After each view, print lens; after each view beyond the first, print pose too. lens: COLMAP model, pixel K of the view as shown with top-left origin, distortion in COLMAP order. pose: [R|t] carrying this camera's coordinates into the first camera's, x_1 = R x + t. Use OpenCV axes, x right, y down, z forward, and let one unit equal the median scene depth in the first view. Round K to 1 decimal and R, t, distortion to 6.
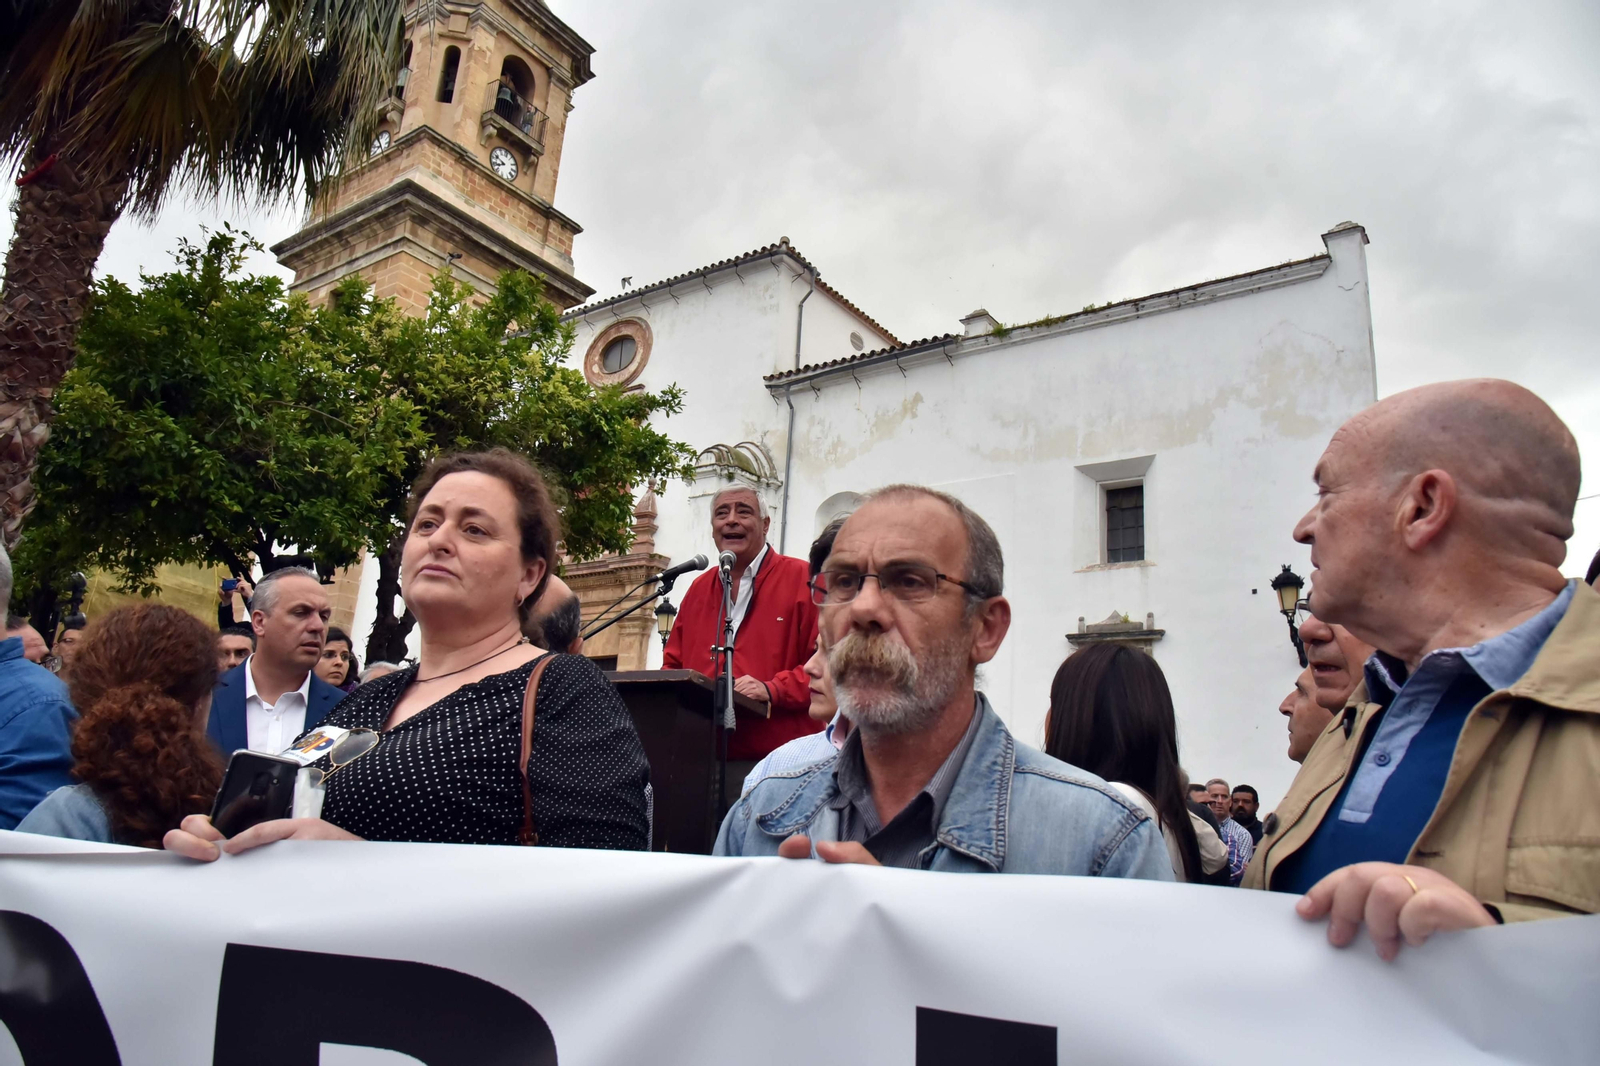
lens RADIAL K [[1067.5, 0, 800.9], [0, 1067.5, 547.5], [0, 0, 1]] dist [-0.045101, 0.008044]
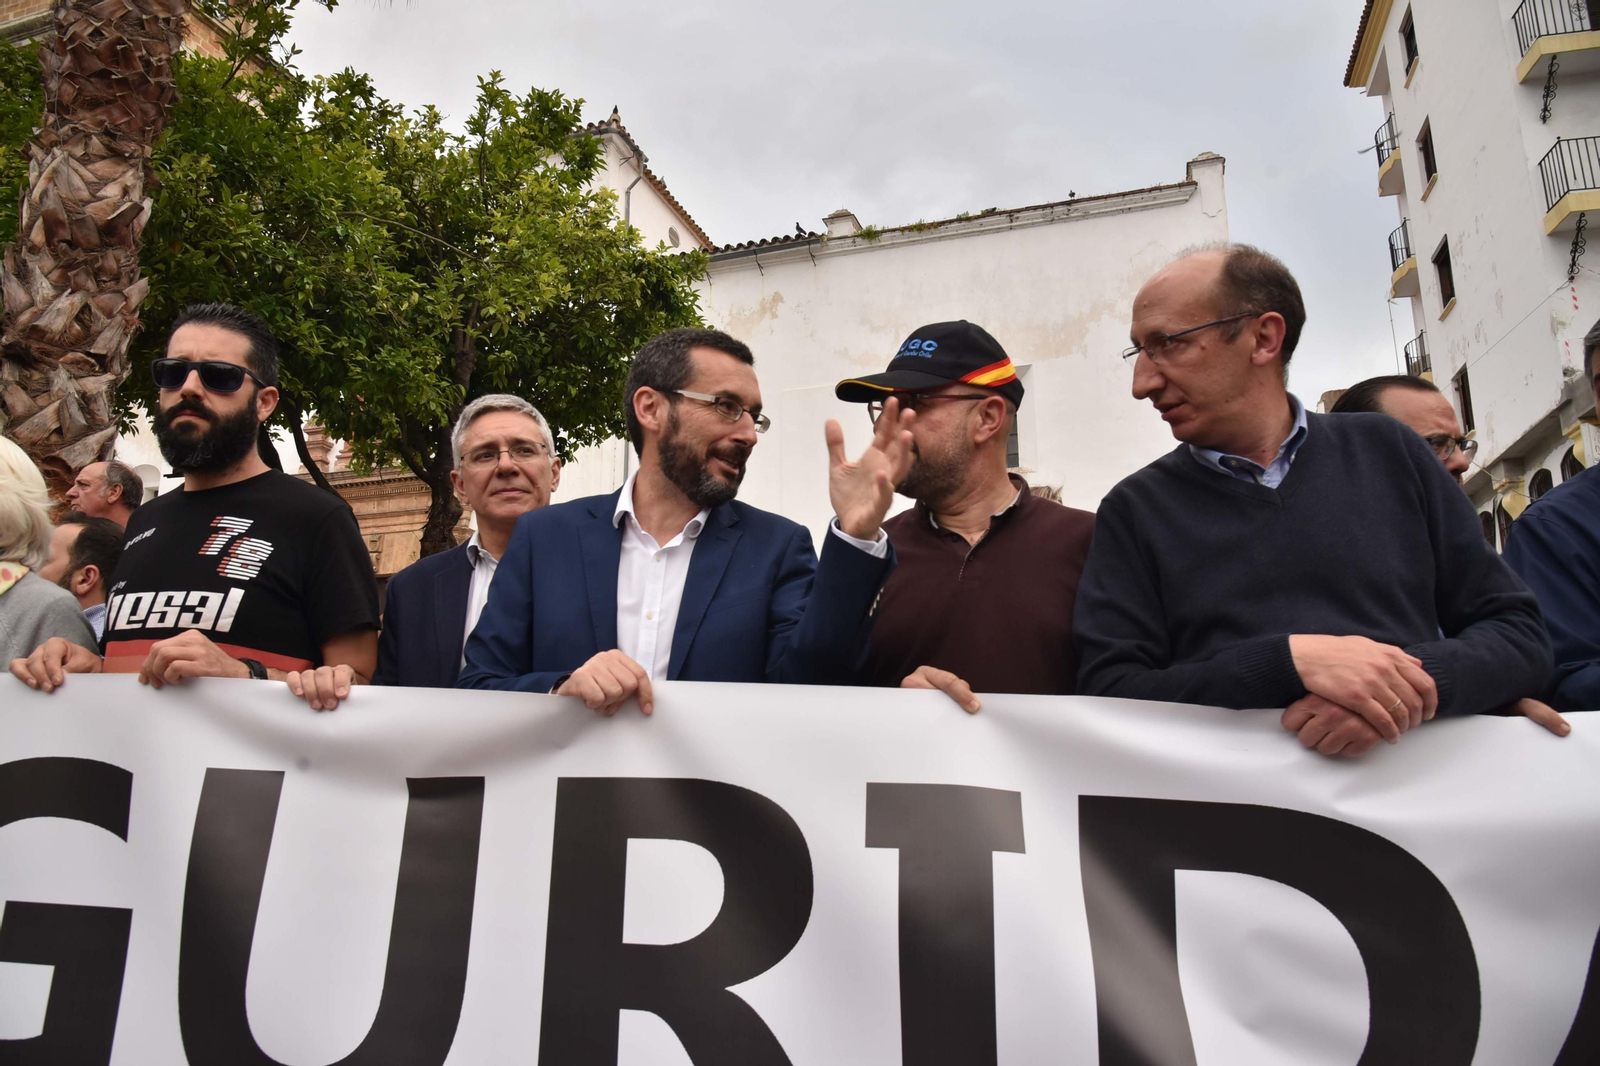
lens RADIAL K [[1067.5, 0, 800.9], [0, 1067.5, 547.5], [0, 0, 1]] dist [-0.045101, 0.008044]
pose [[0.951577, -0.009509, 0.307264, -0.196055], [-0.012666, 0.997460, 0.070095, 0.019771], [-0.307150, -0.070592, 0.949039, 0.077848]]
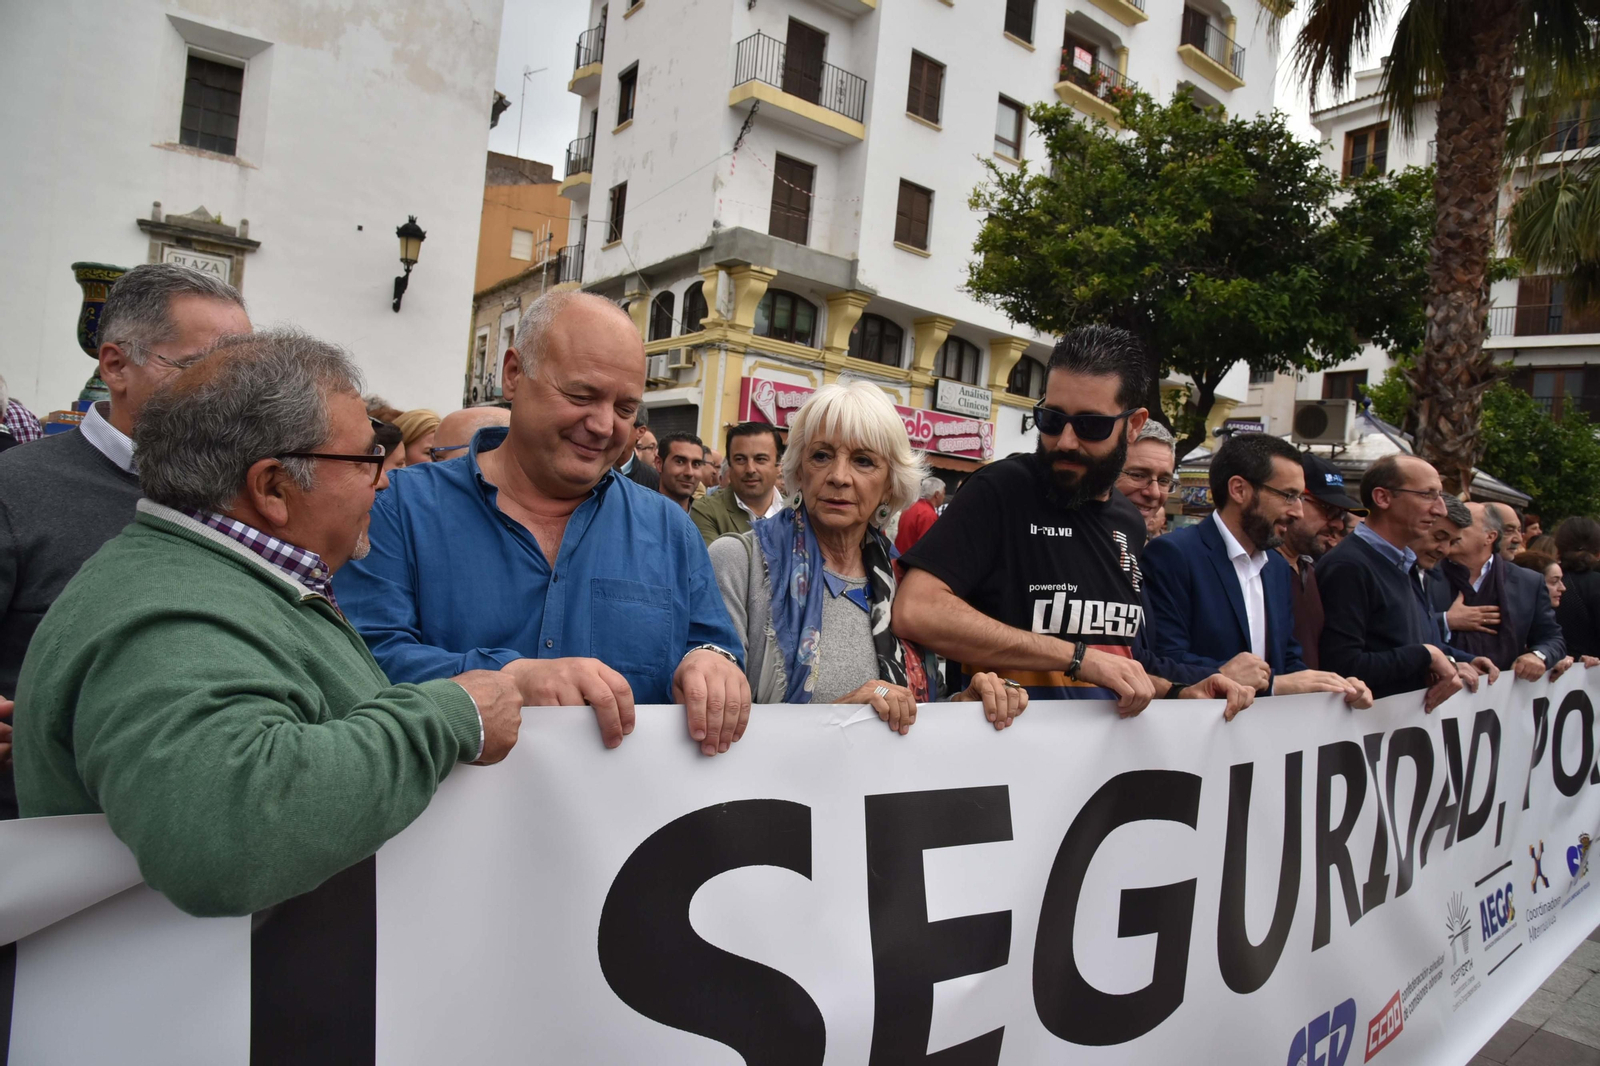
lens RADIAL K [[1064.6, 0, 795.4], [0, 1064.6, 536.4], [0, 0, 1]] dist [-0.039935, 0.005127]
pose [[0.374917, -0.047598, 0.925836, -0.336465], [-0.306976, 0.935967, 0.172429, 0.014399], [-0.874759, -0.348856, 0.336298, 0.171479]]
